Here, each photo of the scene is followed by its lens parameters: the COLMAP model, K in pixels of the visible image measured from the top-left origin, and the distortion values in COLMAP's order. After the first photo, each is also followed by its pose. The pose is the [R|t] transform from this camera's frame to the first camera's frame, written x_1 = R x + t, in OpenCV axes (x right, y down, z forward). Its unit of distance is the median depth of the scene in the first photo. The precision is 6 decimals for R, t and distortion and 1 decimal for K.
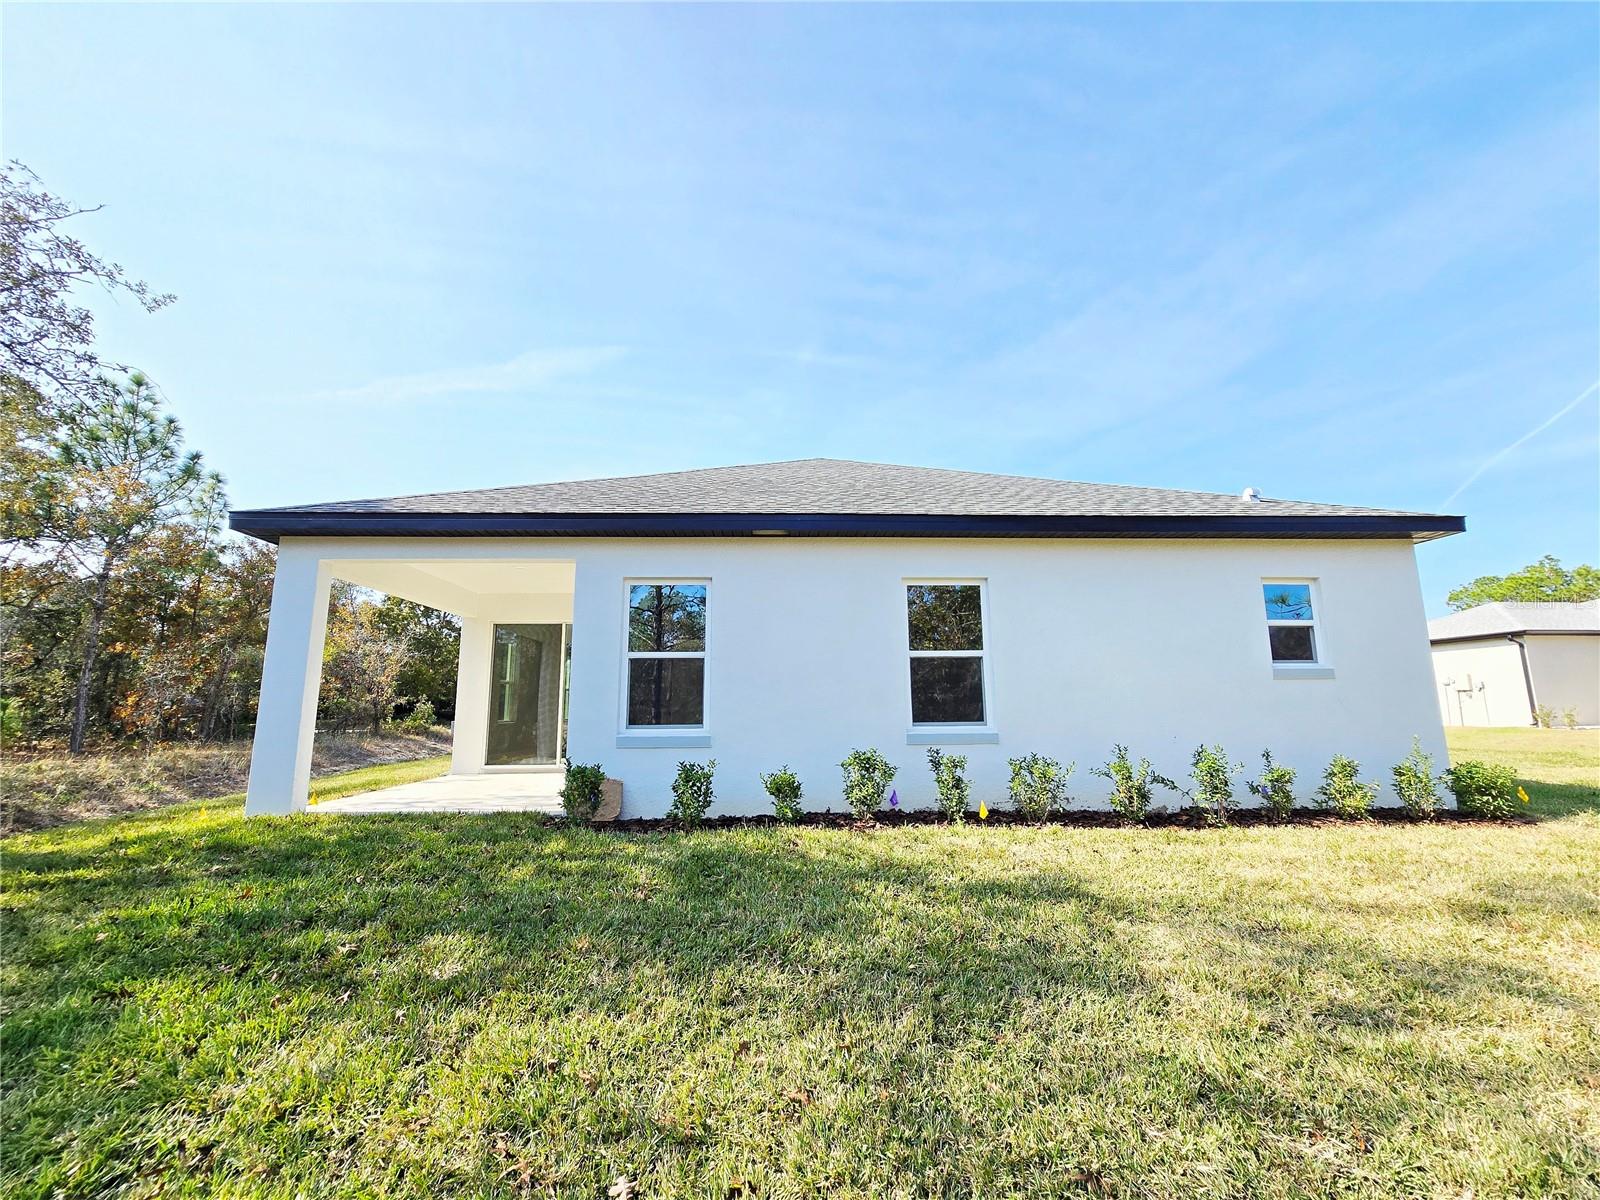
lens RADIAL K [[630.4, 0, 800.5], [0, 630.4, 601.5], [0, 0, 1]] dist [-0.010657, -0.000406]
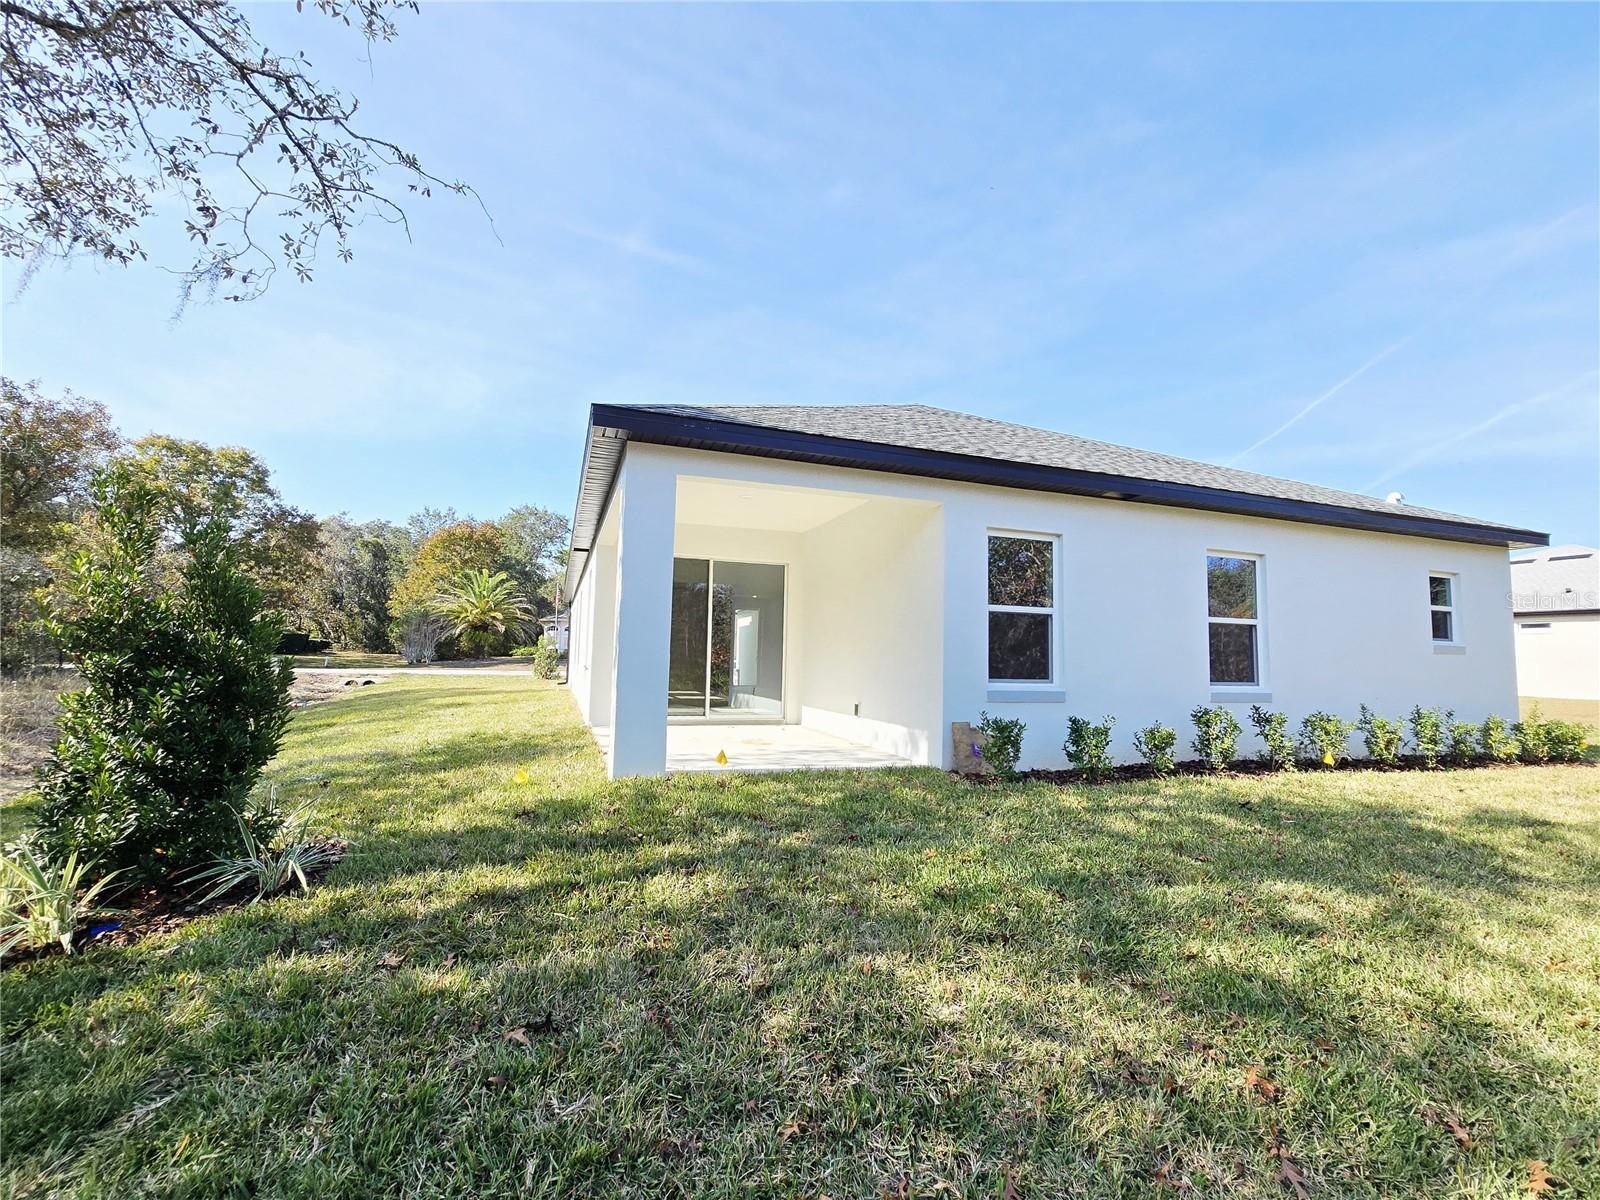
lens RADIAL K [[699.8, 0, 802.9], [0, 699.8, 600.9], [0, 0, 1]] dist [-0.017316, -0.000125]
pose [[0.958152, 0.054659, 0.280994, -0.489205], [-0.078594, 0.994110, 0.074618, 0.010204], [-0.275260, -0.093579, 0.956804, 0.032345]]
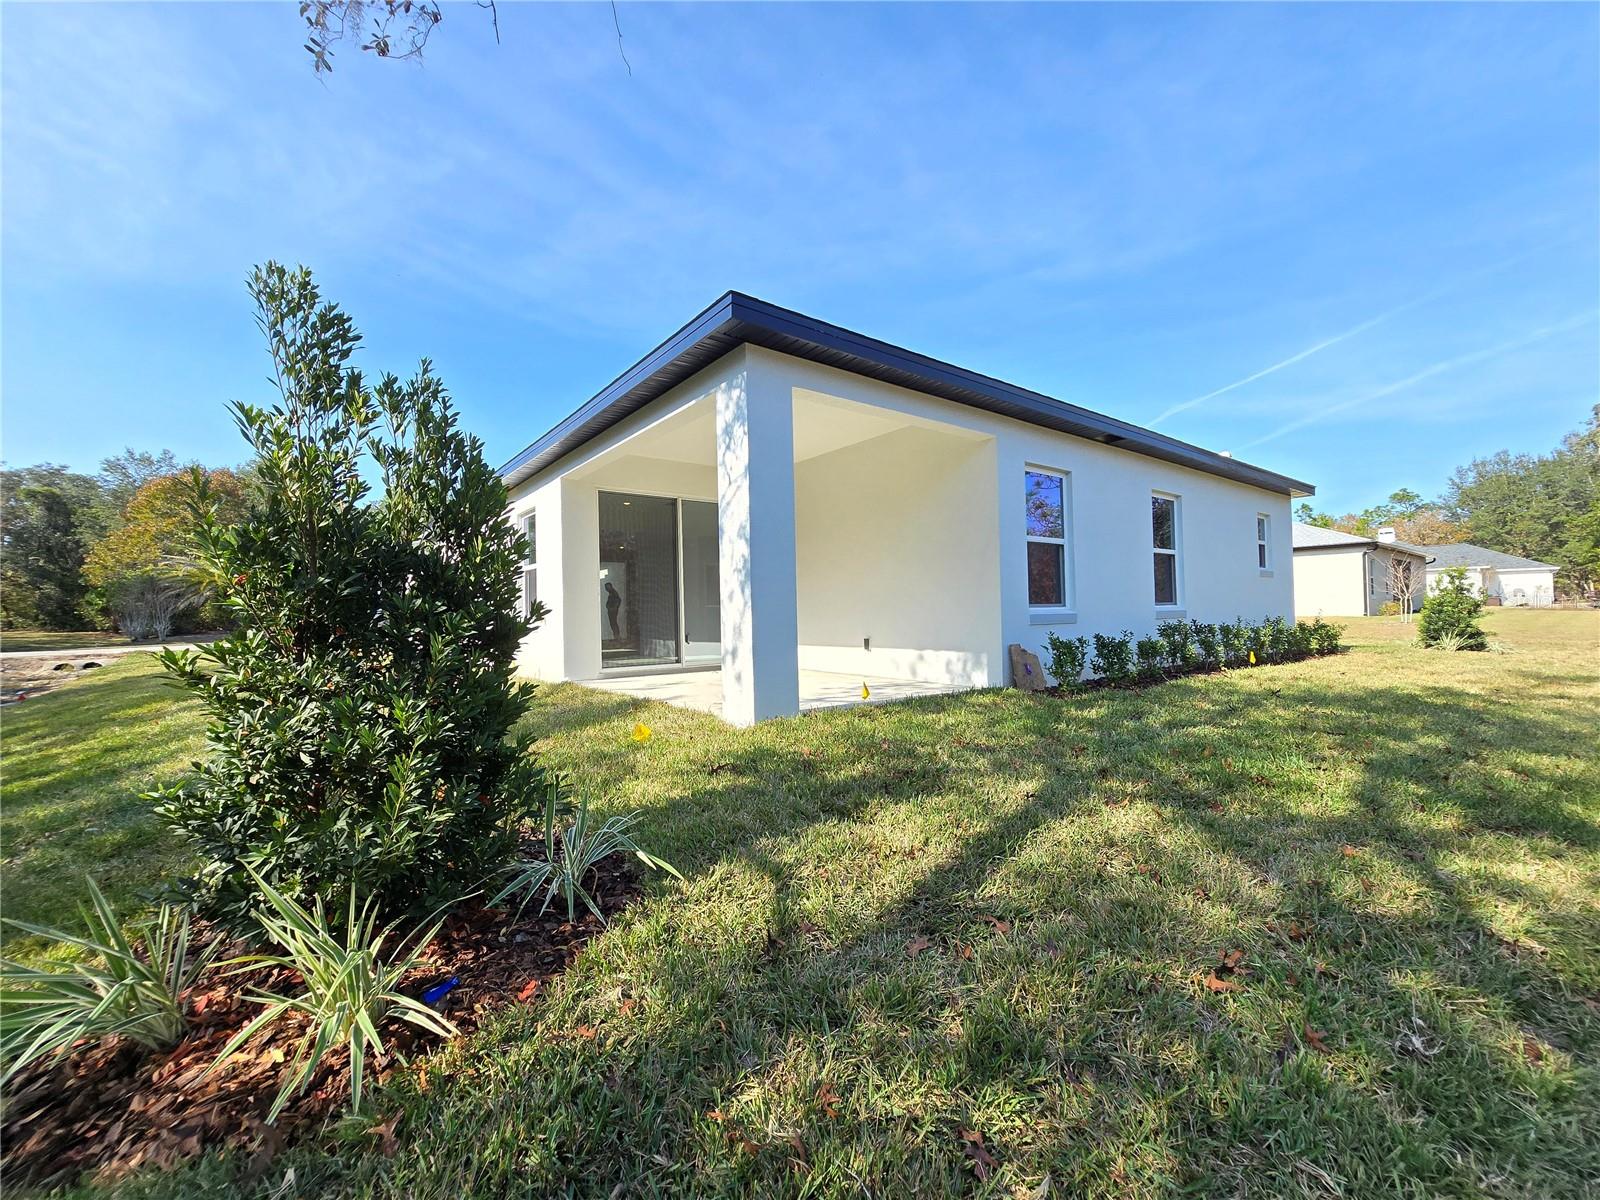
lens RADIAL K [[652.8, 0, 800.8], [0, 652.8, 608.5], [0, 0, 1]] dist [-0.009825, 0.002840]
pose [[0.816939, -0.004859, 0.576703, -0.689777], [-0.081495, 0.988958, 0.123777, 0.056587], [-0.570937, -0.148117, 0.807523, 0.190254]]
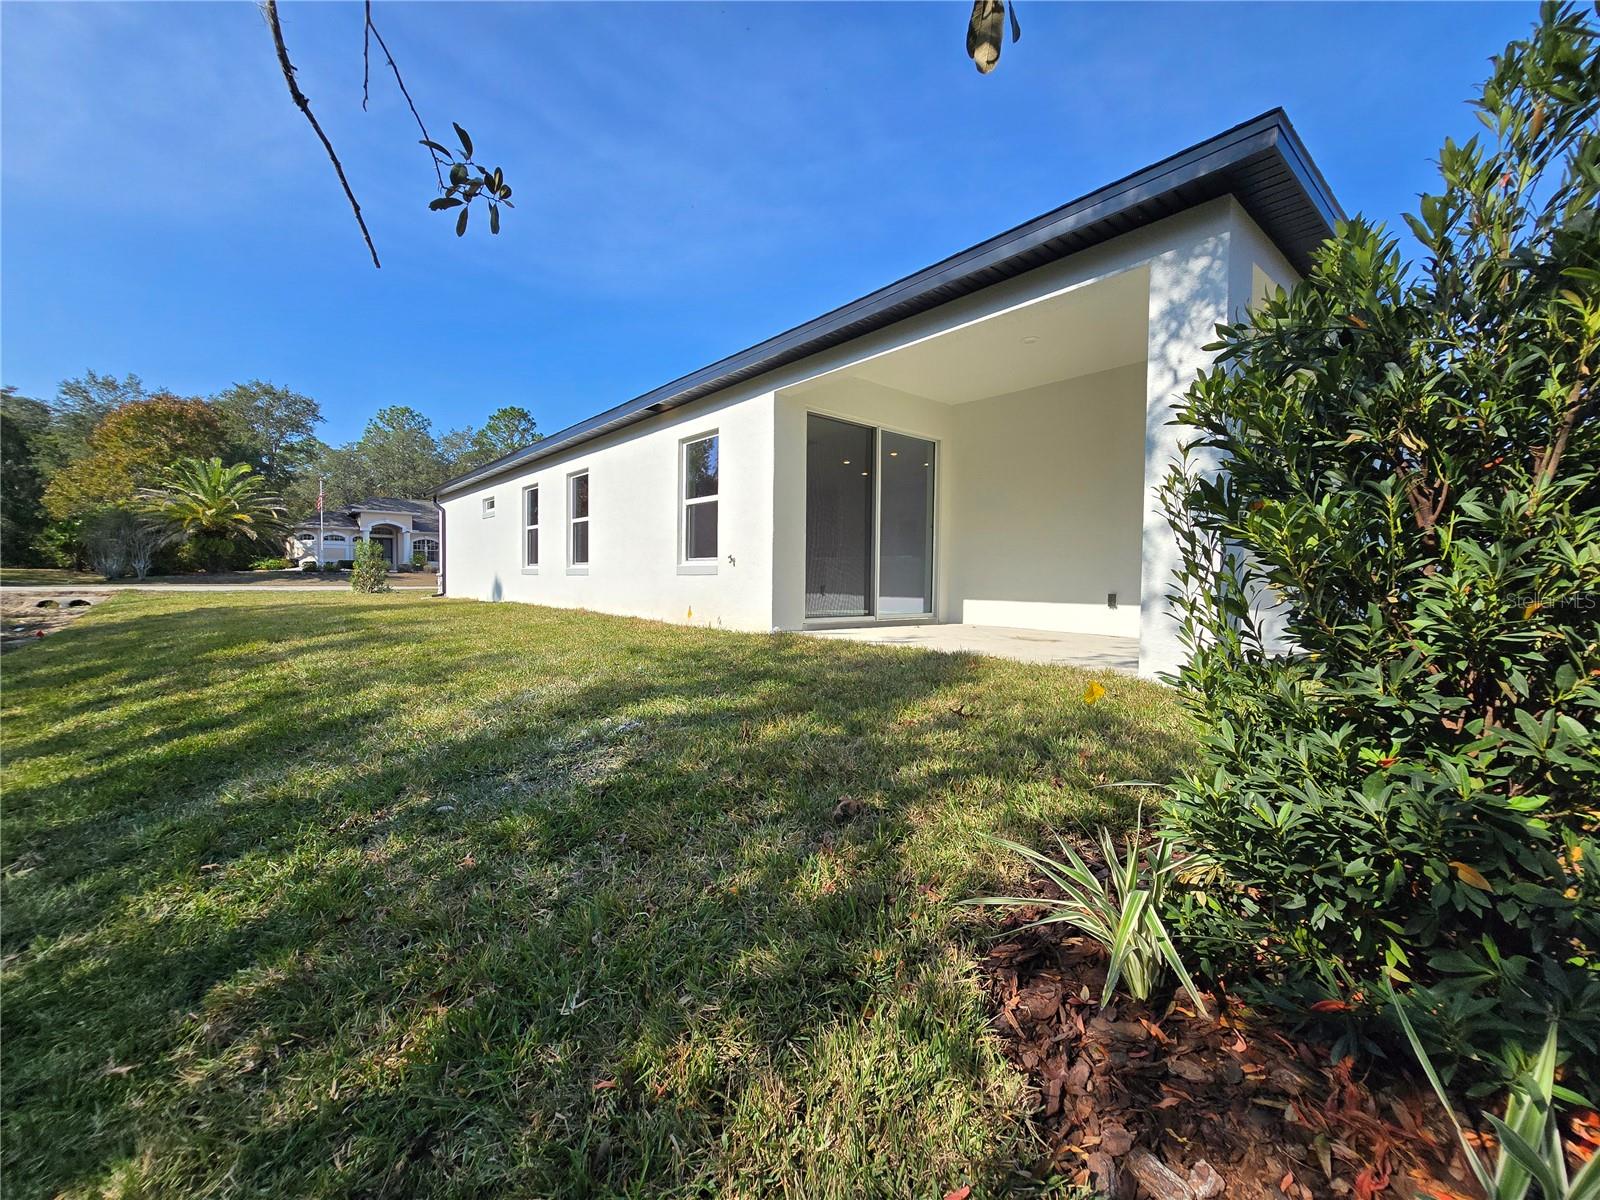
lens RADIAL K [[652.8, 0, 795.6], [0, 652.8, 607.8], [0, 0, 1]] dist [-0.009825, 0.002840]
pose [[0.791485, -0.006843, 0.611150, -0.846838], [-0.122189, 0.977979, 0.169195, 0.115351], [-0.598850, -0.208591, 0.773219, 0.415239]]
